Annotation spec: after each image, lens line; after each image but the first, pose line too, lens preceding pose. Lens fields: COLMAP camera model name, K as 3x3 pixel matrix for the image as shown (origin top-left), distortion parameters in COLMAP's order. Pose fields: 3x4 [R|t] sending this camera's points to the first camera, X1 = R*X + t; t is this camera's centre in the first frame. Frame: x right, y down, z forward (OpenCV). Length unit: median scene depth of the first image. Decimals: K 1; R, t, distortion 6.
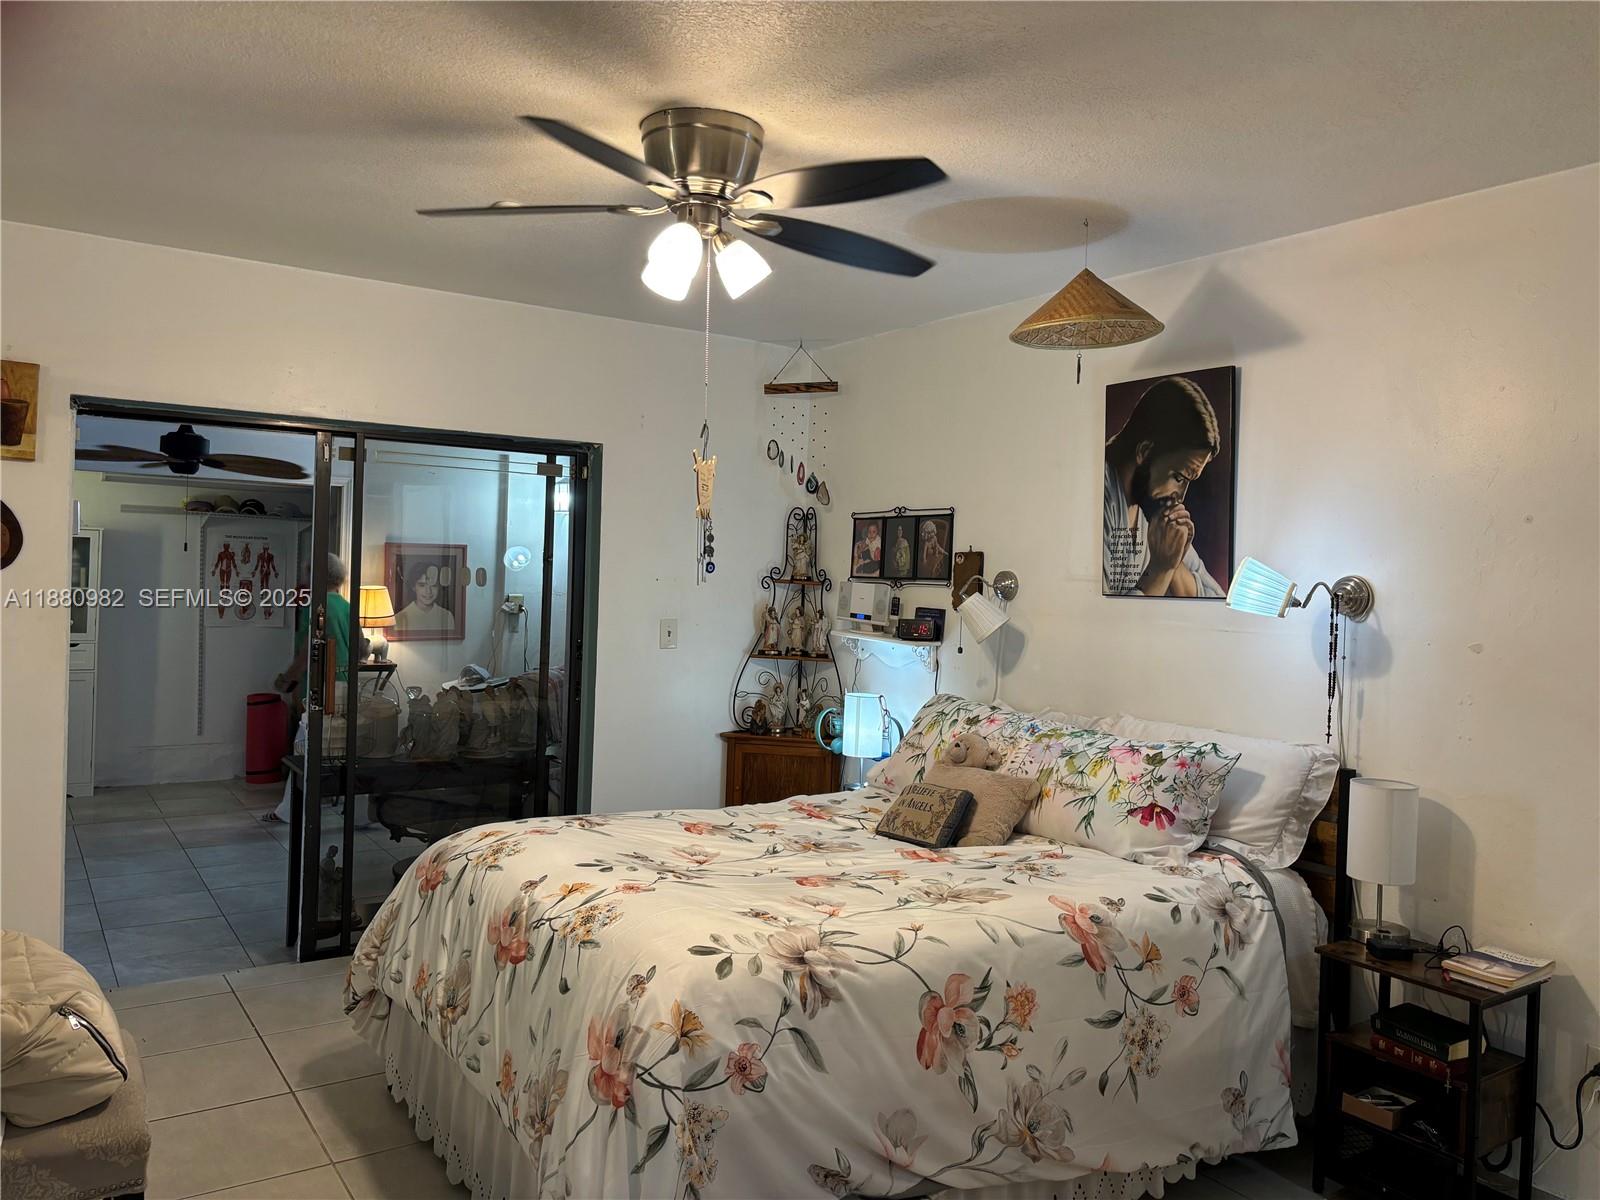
lens RADIAL K [[1207.9, 0, 793.2], [0, 1207.9, 604.2], [0, 0, 1]] dist [0.051837, -0.057546]
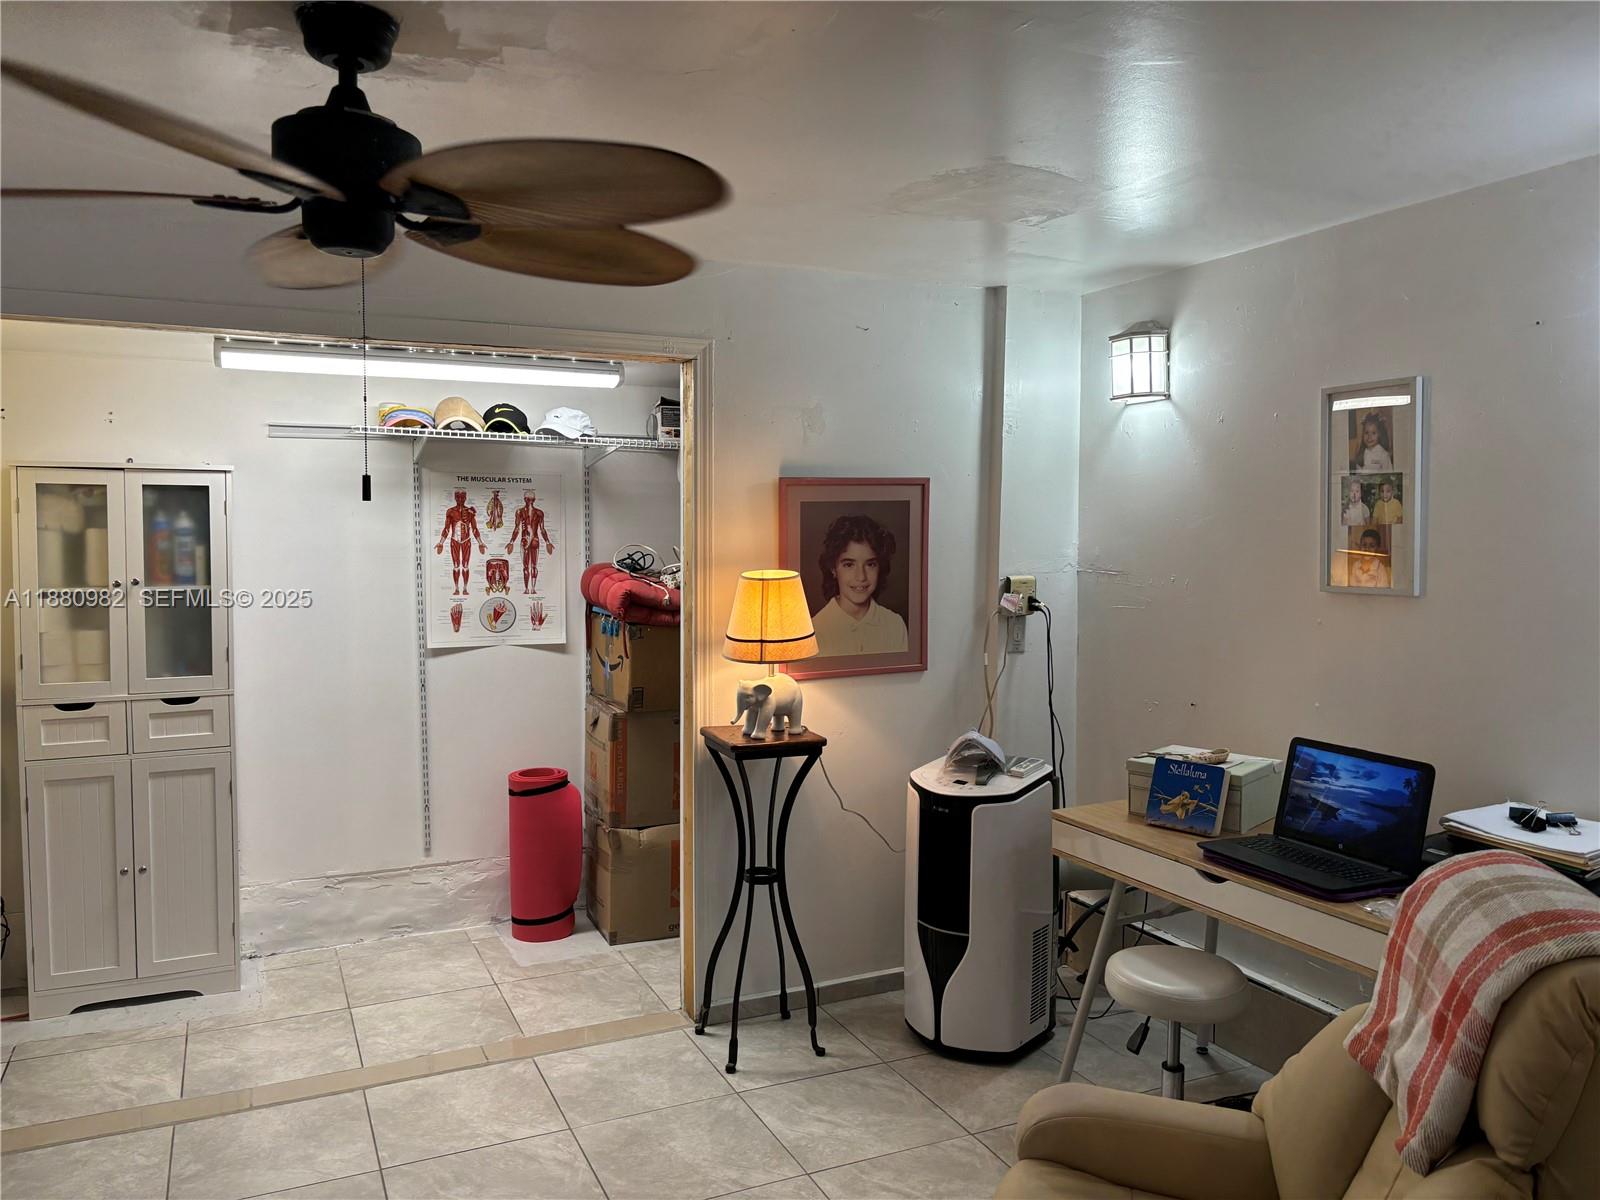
lens RADIAL K [[1207.9, 0, 806.5], [0, 1207.9, 597.6], [0, 0, 1]] dist [0.051837, -0.057546]
pose [[0.990749, -0.020483, -0.134154, -0.250425], [0.026205, 0.998814, 0.041025, -0.021822], [0.133154, -0.044161, 0.990111, 0.503964]]
